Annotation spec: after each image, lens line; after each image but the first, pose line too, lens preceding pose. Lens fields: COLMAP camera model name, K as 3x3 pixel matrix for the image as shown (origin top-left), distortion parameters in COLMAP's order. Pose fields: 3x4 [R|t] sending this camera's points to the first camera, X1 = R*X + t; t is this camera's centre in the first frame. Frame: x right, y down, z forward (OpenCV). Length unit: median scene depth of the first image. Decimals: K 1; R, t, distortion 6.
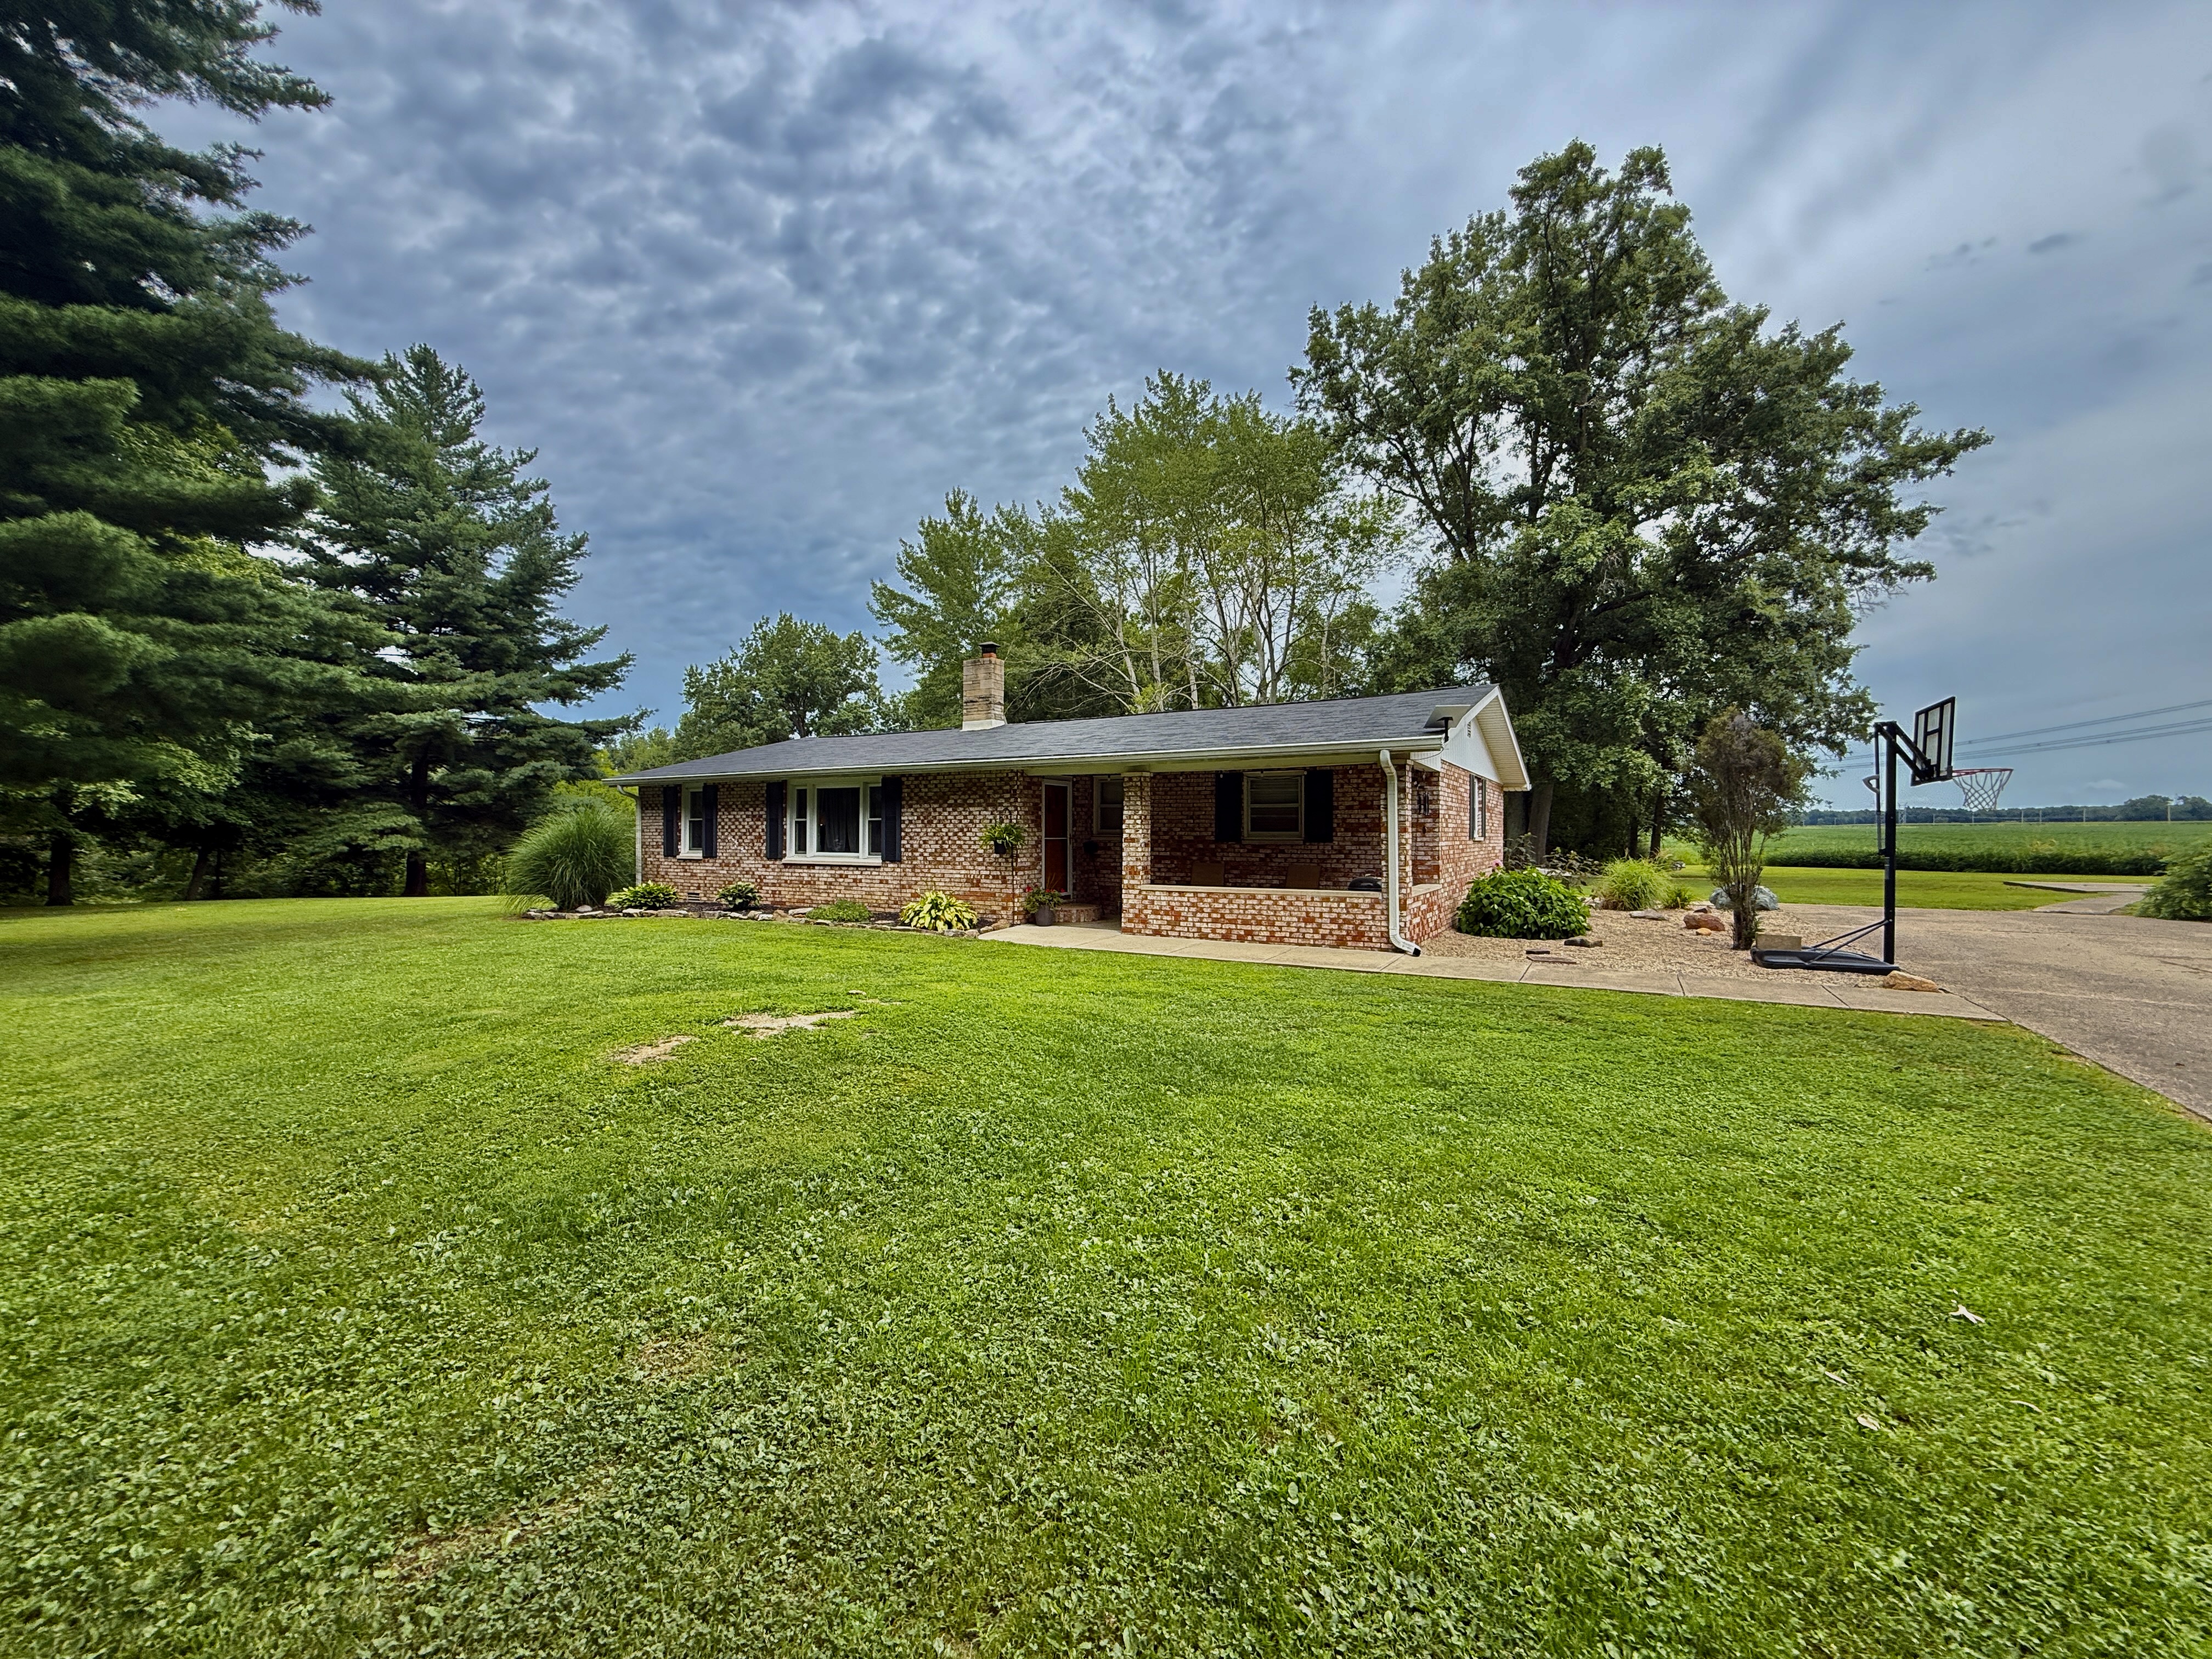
lens RADIAL K [[872.1, 0, 1099.0], [0, 872.1, 827.5], [0, 0, 1]] dist [-0.001636, 0.000262]
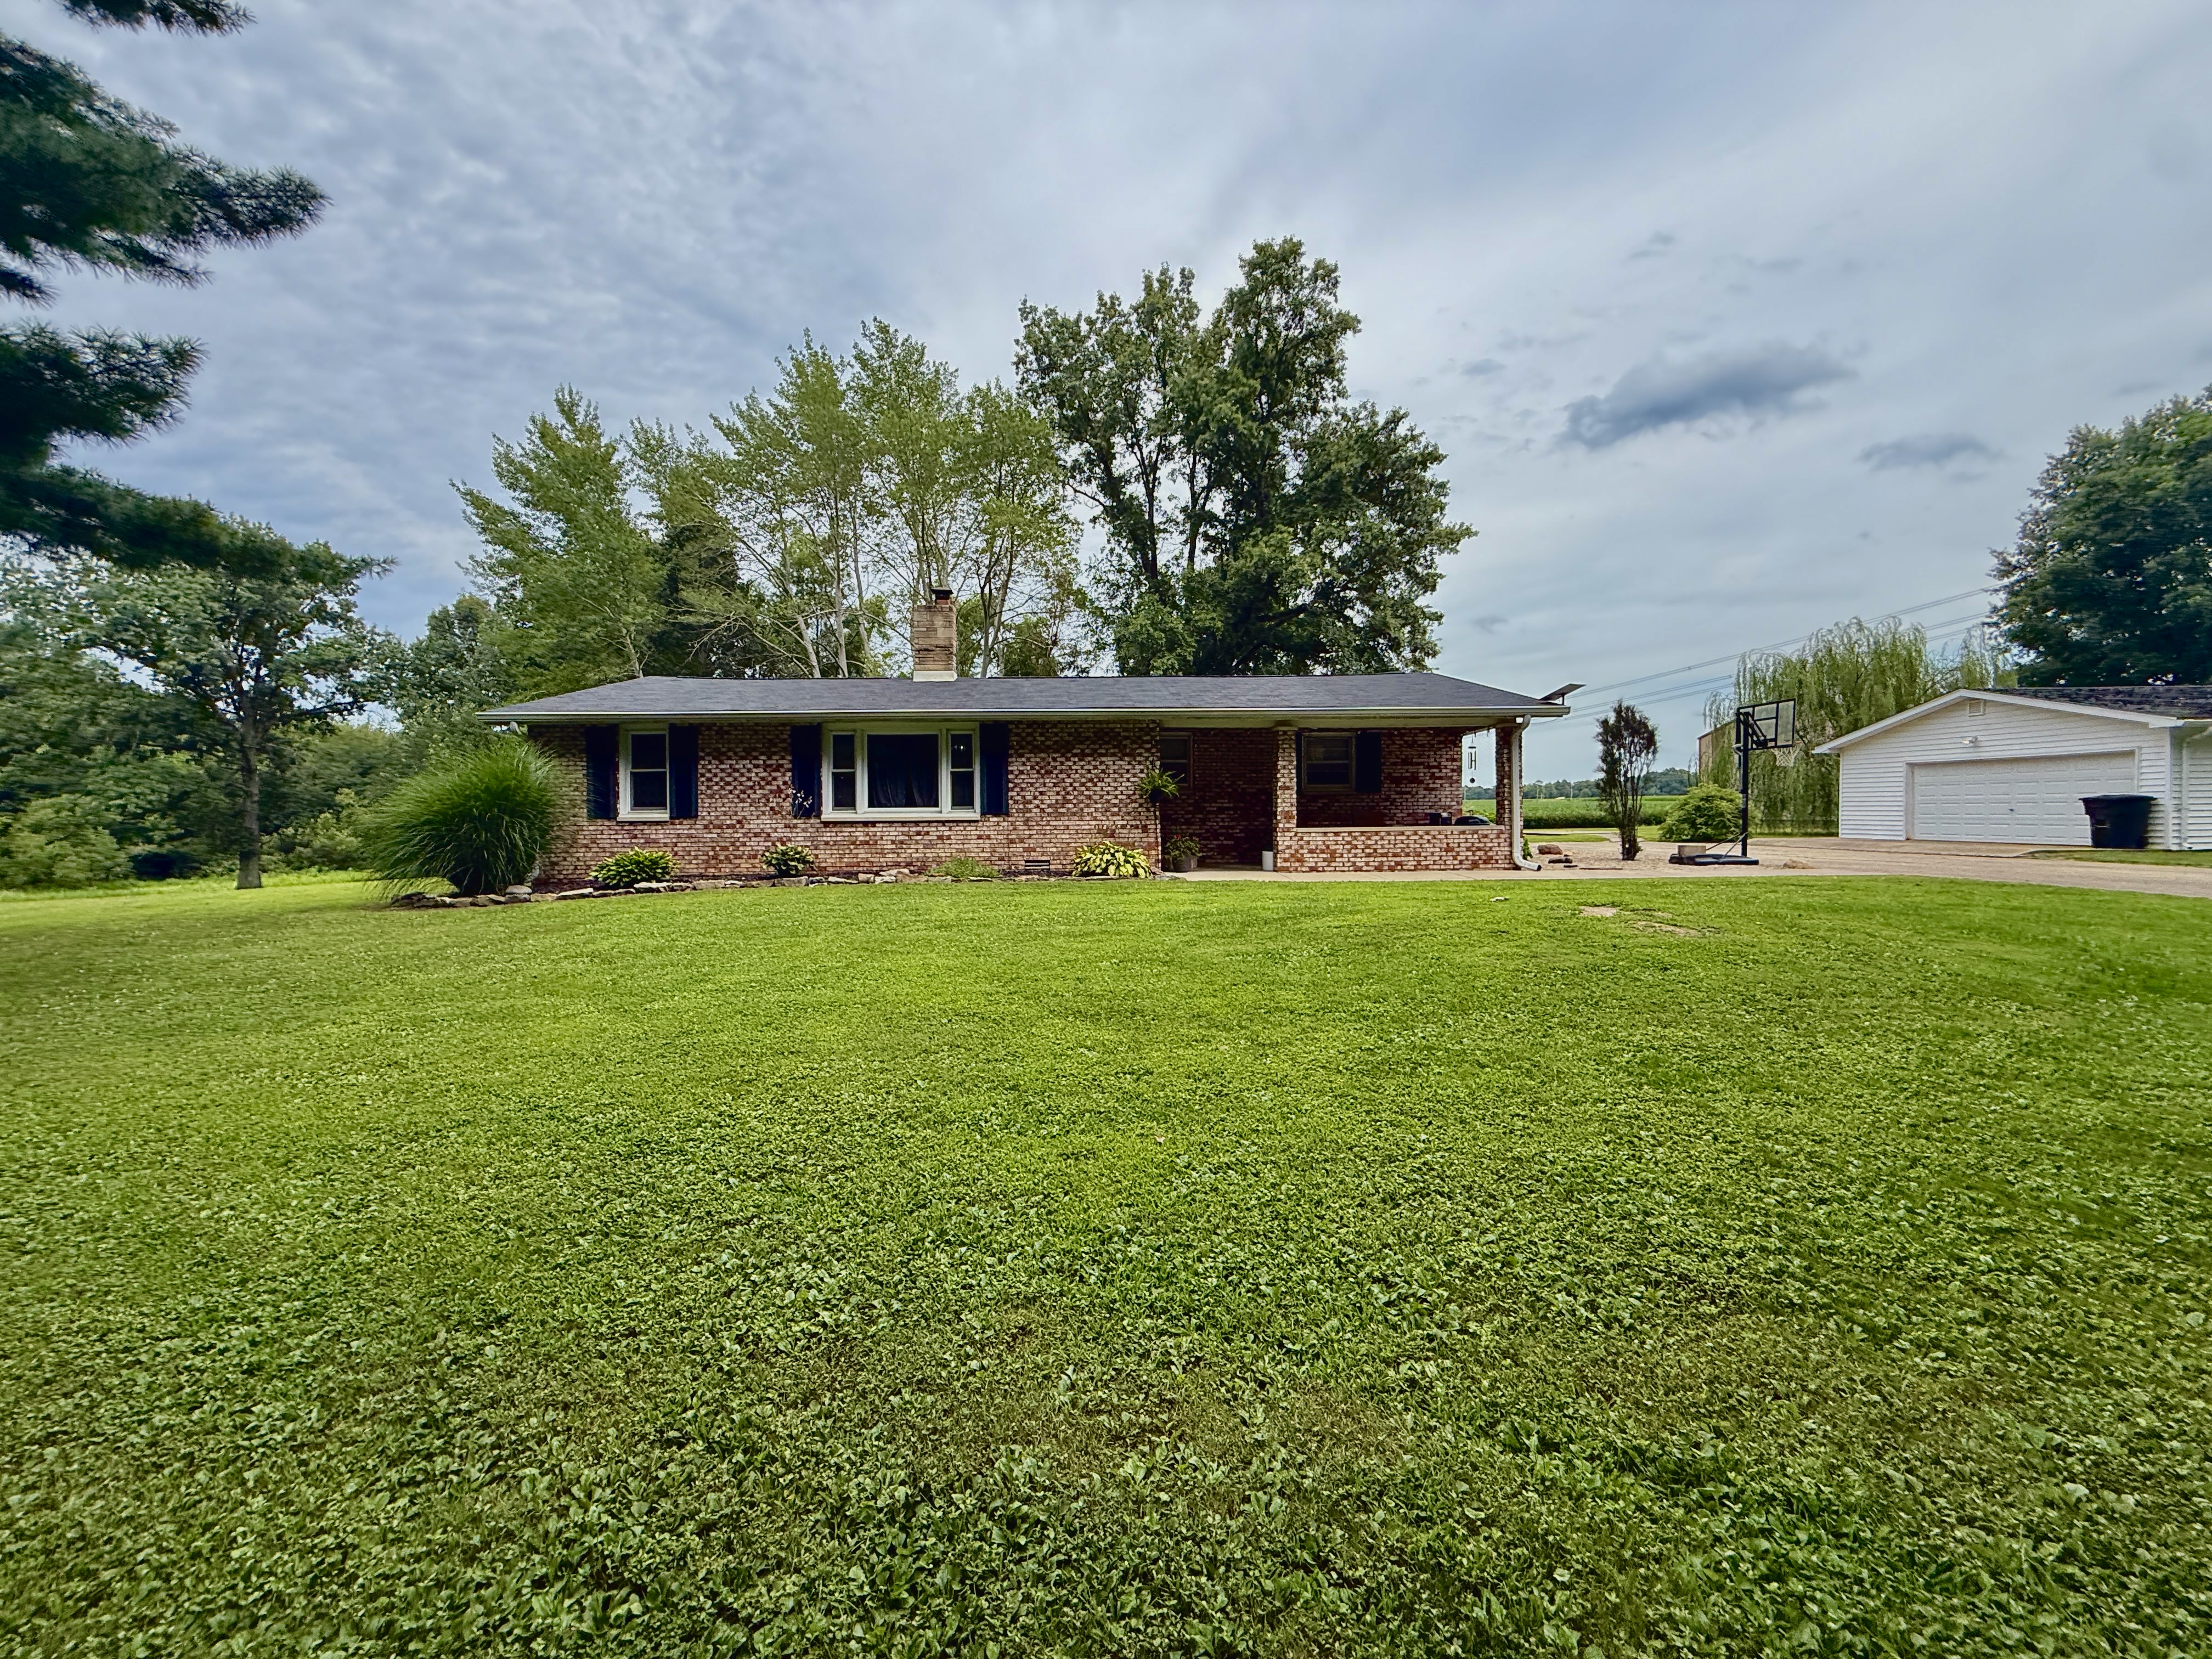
lens RADIAL K [[873.6, 0, 1103.5], [0, 873.6, 824.9], [0, 0, 1]] dist [-0.003064, -0.000077]
pose [[0.851845, -0.015265, 0.523571, -0.357315], [0.006242, 0.999800, 0.018994, 0.018608], [-0.523757, -0.012912, 0.851770, 0.082187]]
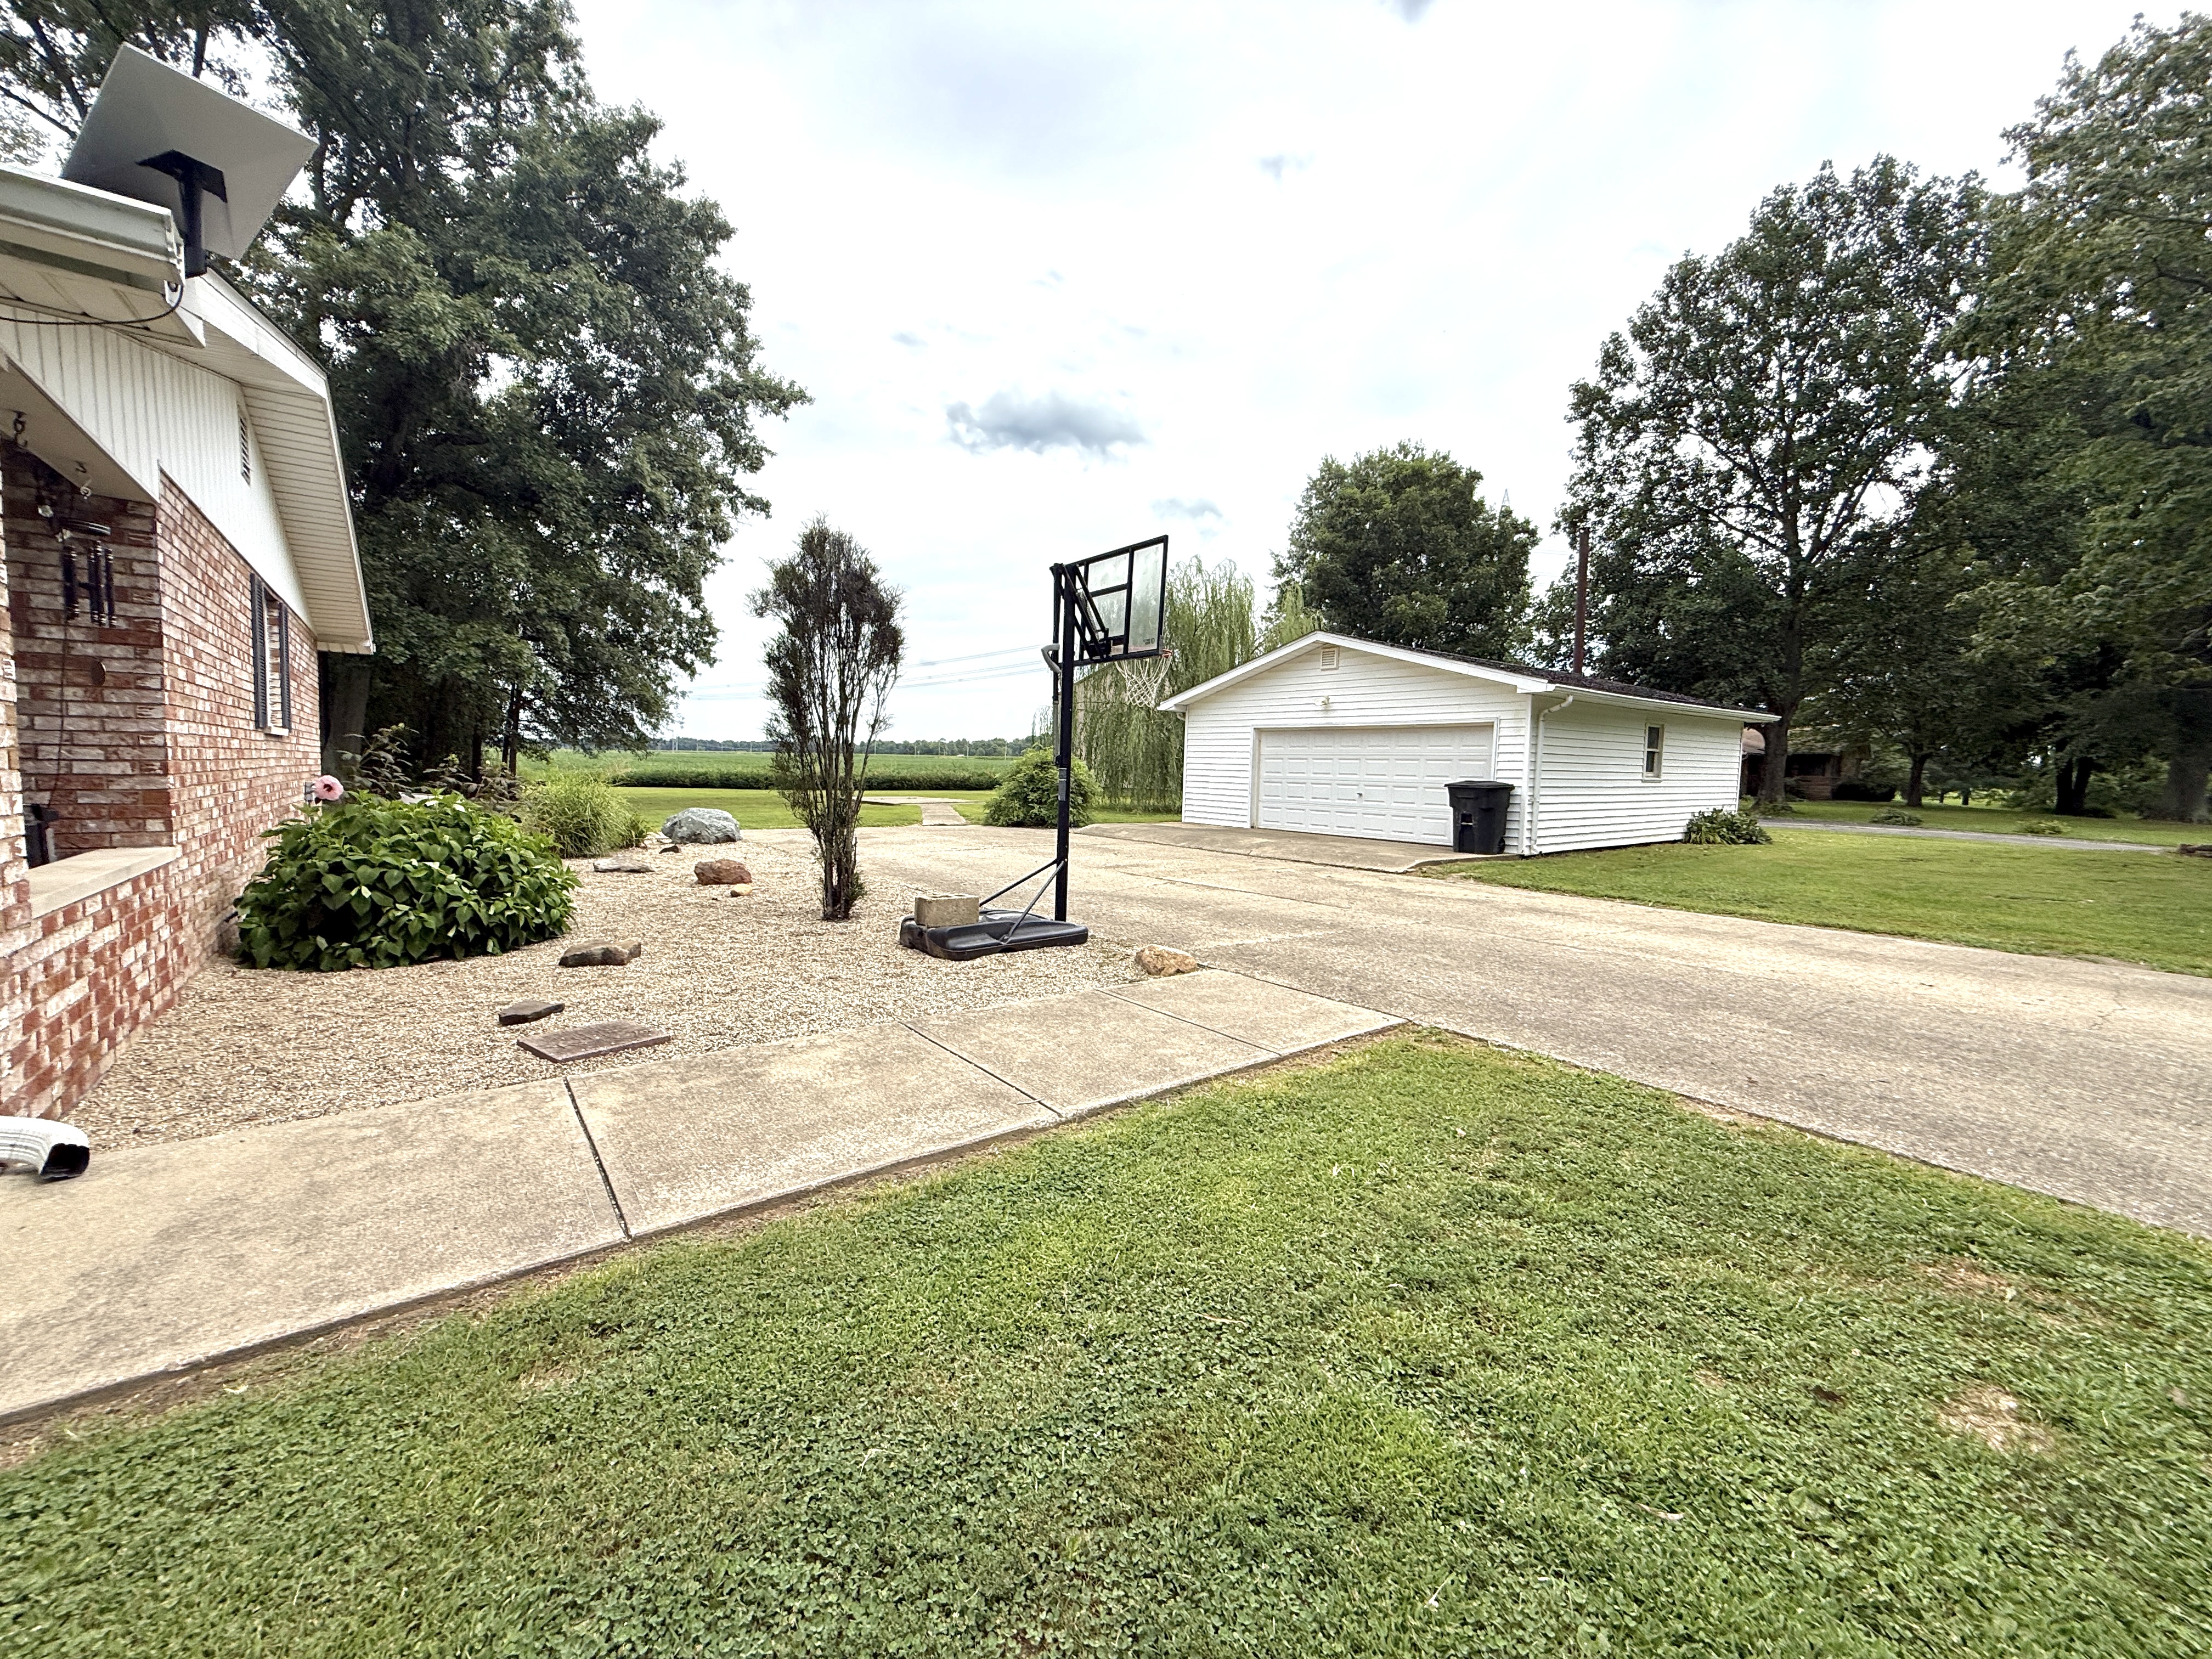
lens RADIAL K [[879.2, 0, 1111.6], [0, 879.2, 825.1], [0, 0, 1]] dist [-0.006276, 0.002193]
pose [[0.357639, -0.052074, 0.932407, 0.098166], [-0.029613, 0.997310, 0.067057, 0.011128], [-0.933390, -0.051594, 0.355135, 0.258422]]
